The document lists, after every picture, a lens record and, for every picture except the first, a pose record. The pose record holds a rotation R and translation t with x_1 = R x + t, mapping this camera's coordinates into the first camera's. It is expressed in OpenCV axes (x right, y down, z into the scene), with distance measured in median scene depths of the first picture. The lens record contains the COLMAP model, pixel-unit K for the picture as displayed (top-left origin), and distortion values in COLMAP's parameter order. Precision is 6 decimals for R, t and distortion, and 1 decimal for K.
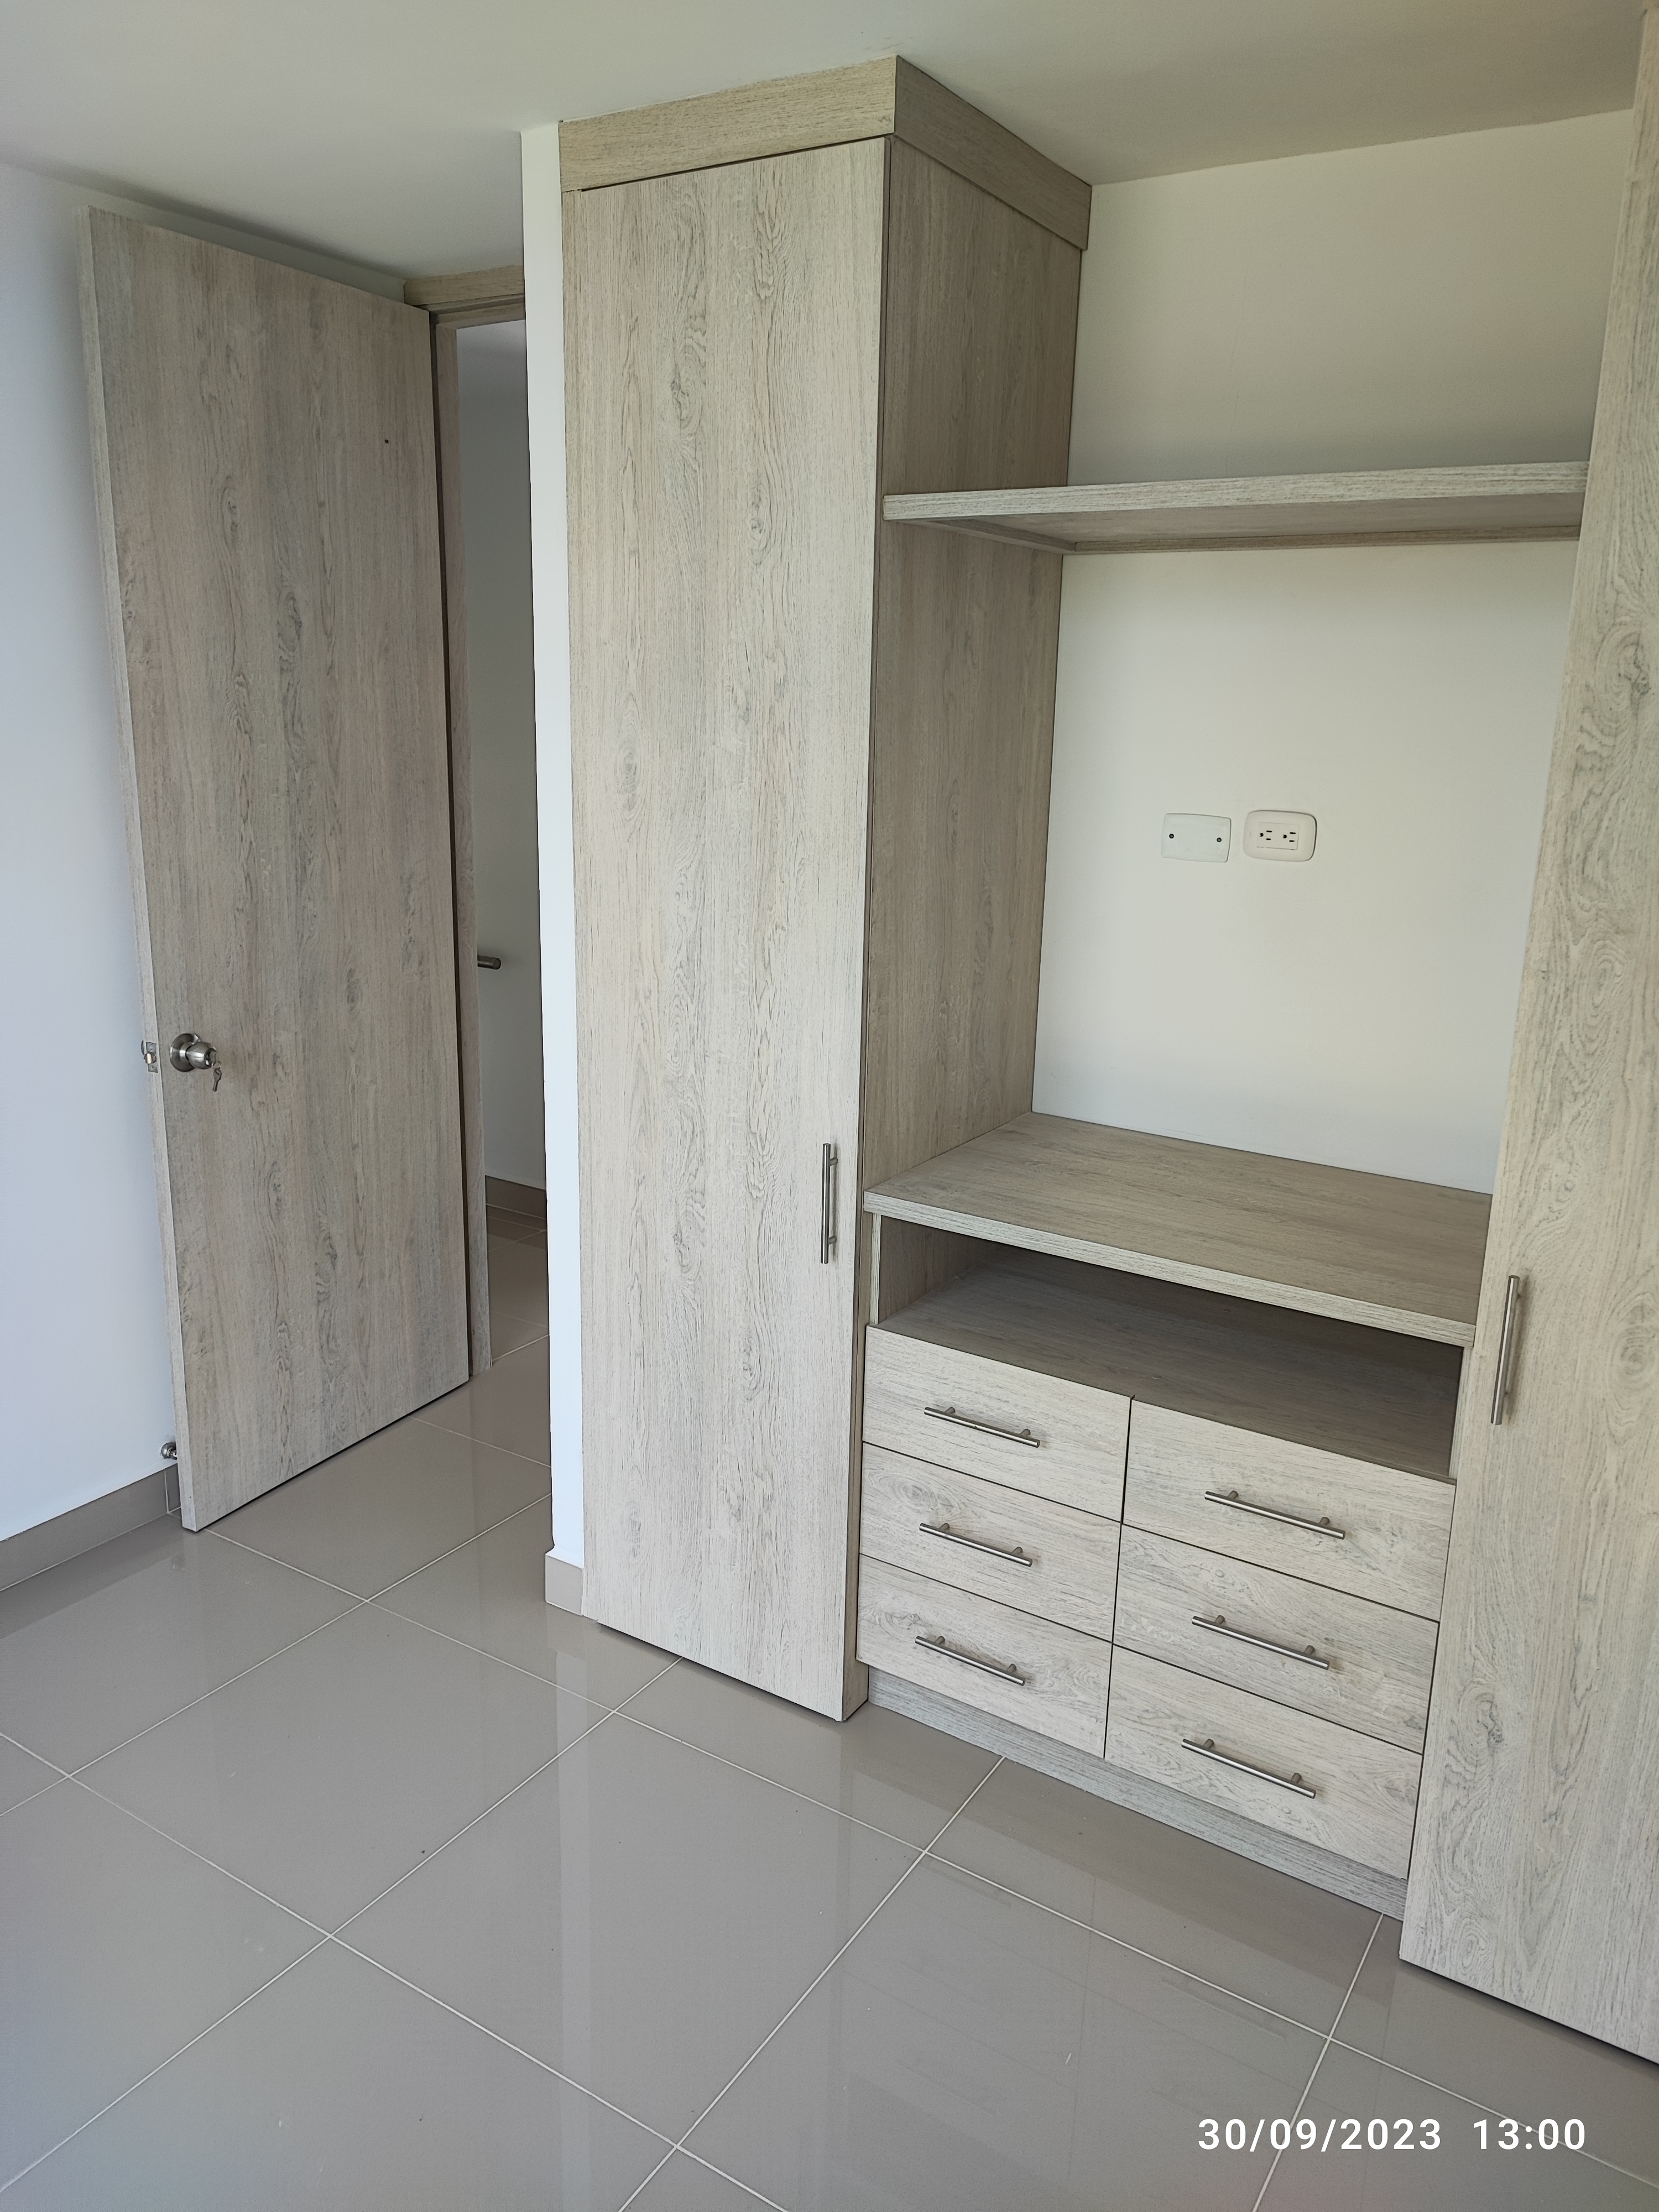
lens RADIAL K [[1625.2, 0, 835.0], [0, 1625.2, 1109.8], [0, 0, 1]] dist [0.048845, -0.032633]
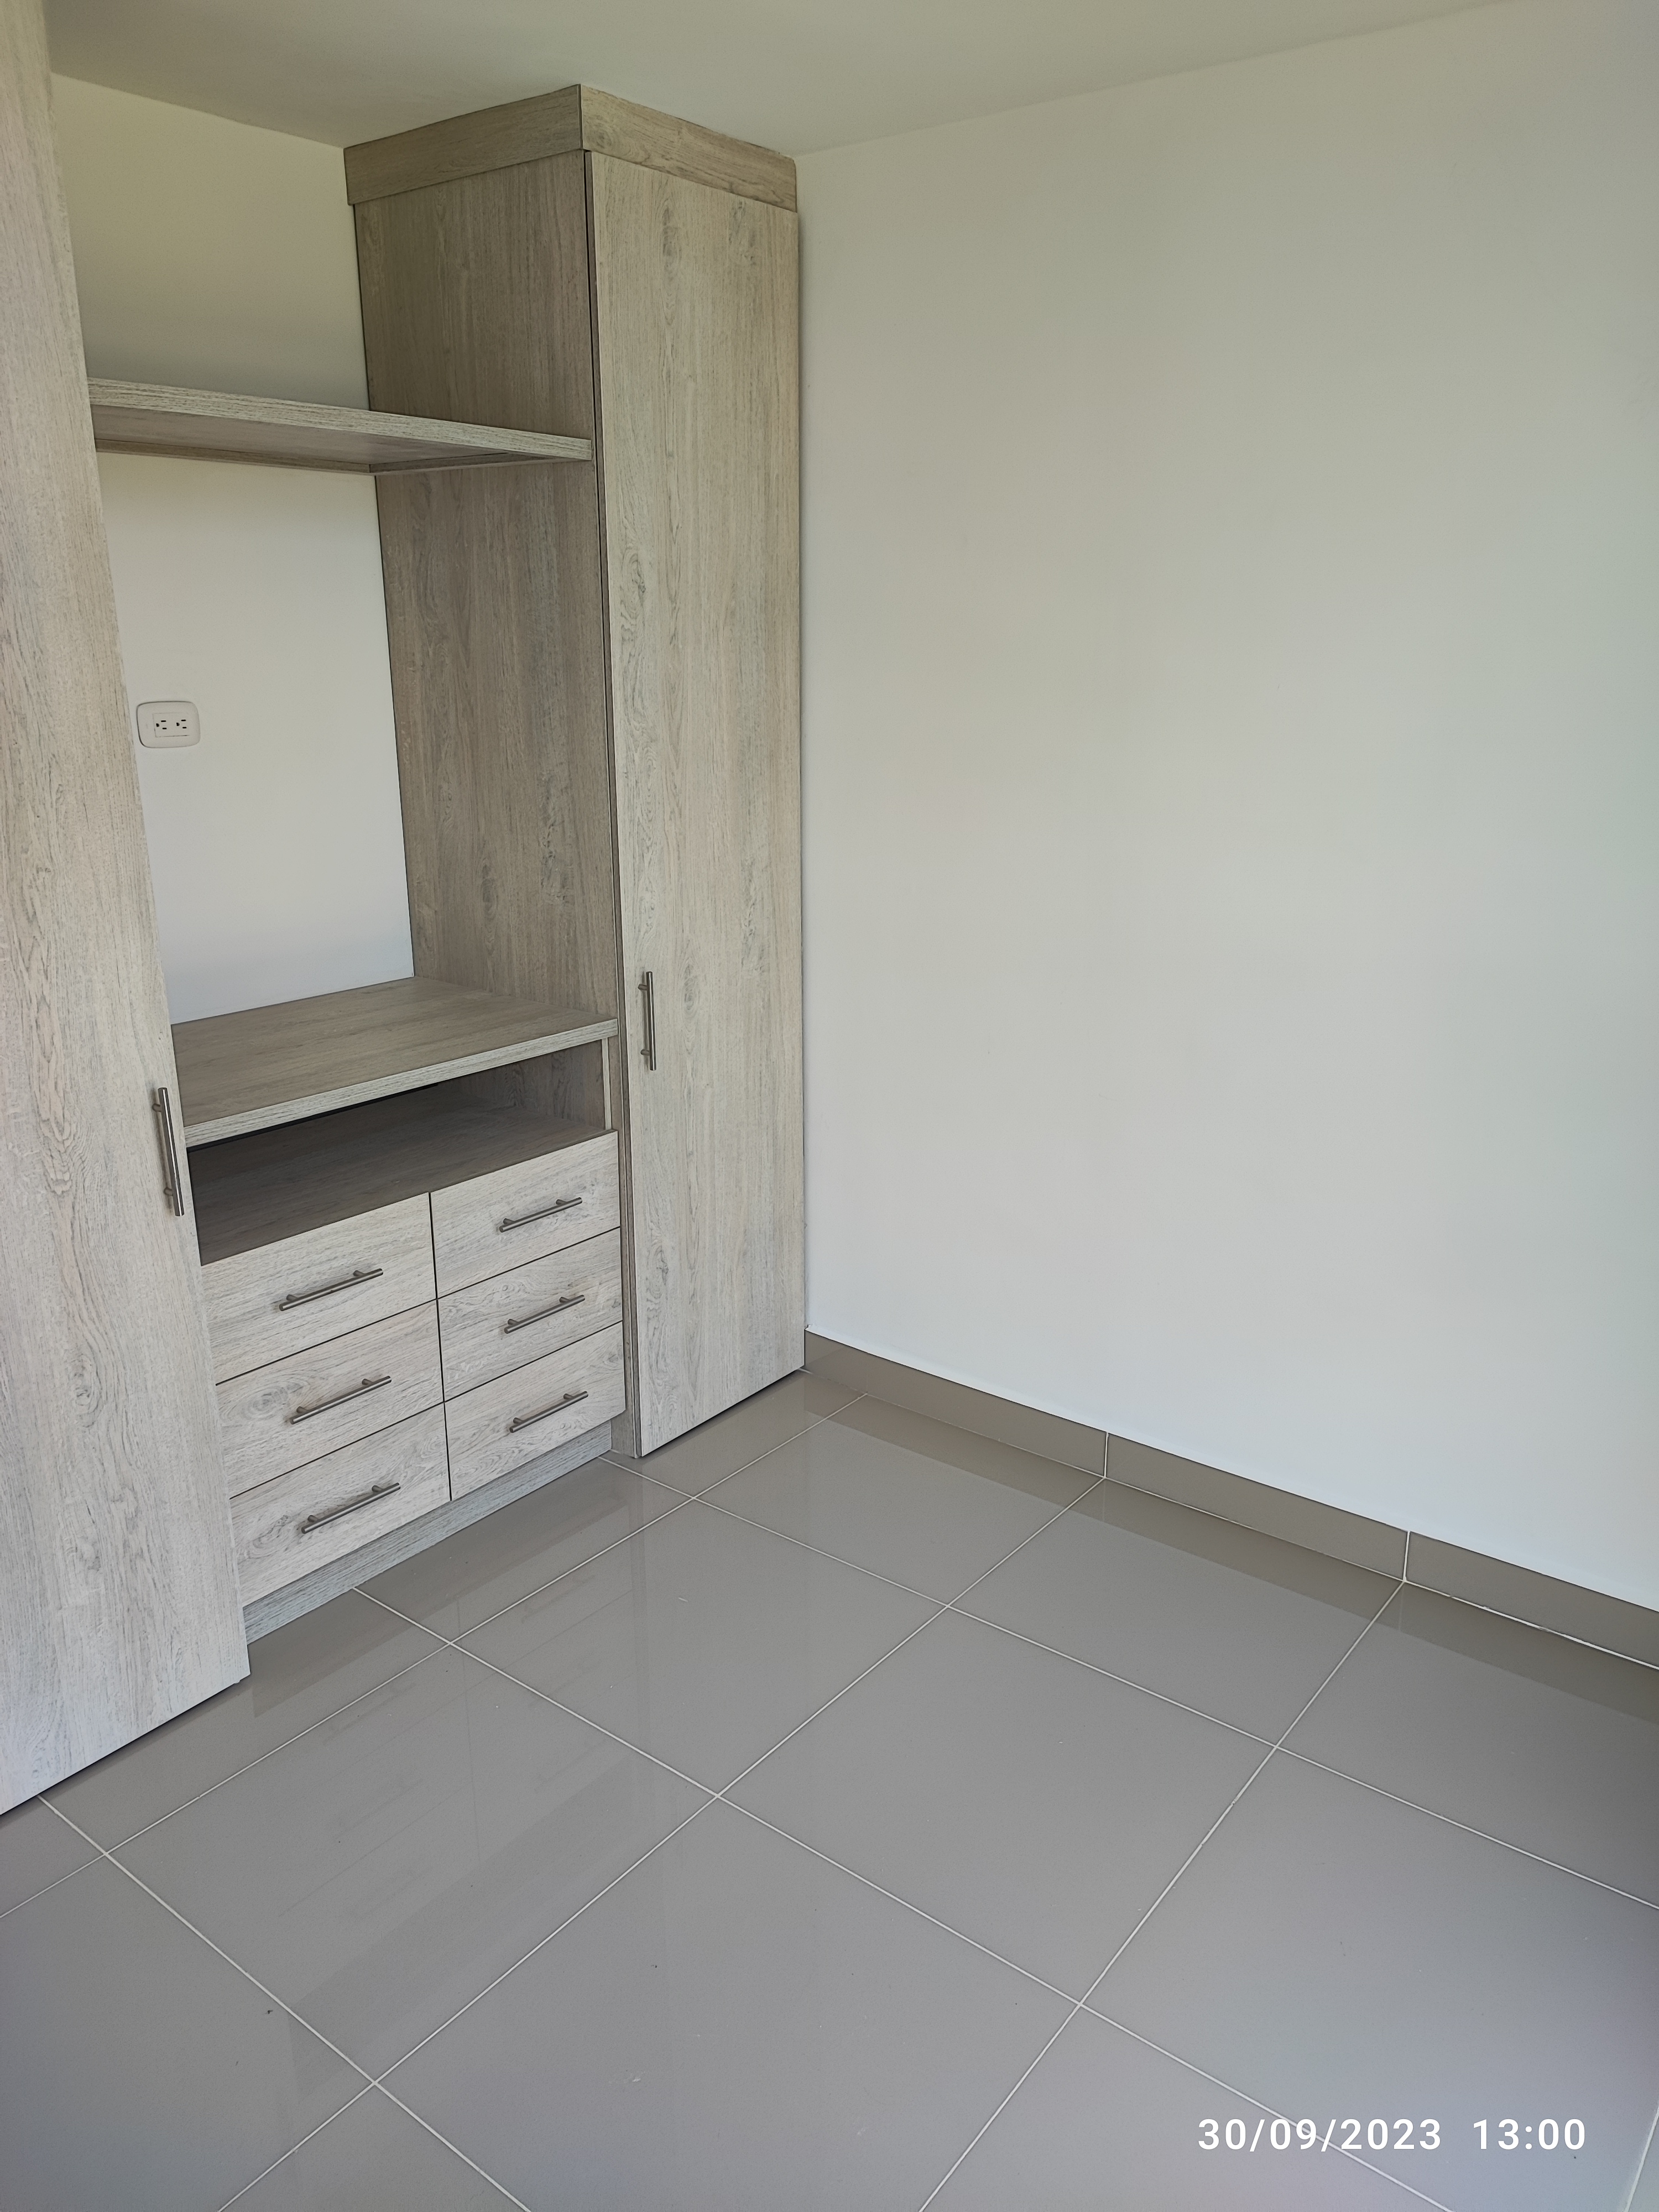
lens RADIAL K [[1625.2, 0, 830.1], [0, 1625.2, 1104.3], [0, 0, 1]] dist [0.048845, -0.032633]
pose [[0.095114, -0.307886, 0.946657, -0.867451], [0.253313, 0.927150, 0.276091, -0.133297], [-0.962697, 0.213541, 0.166176, 0.484865]]
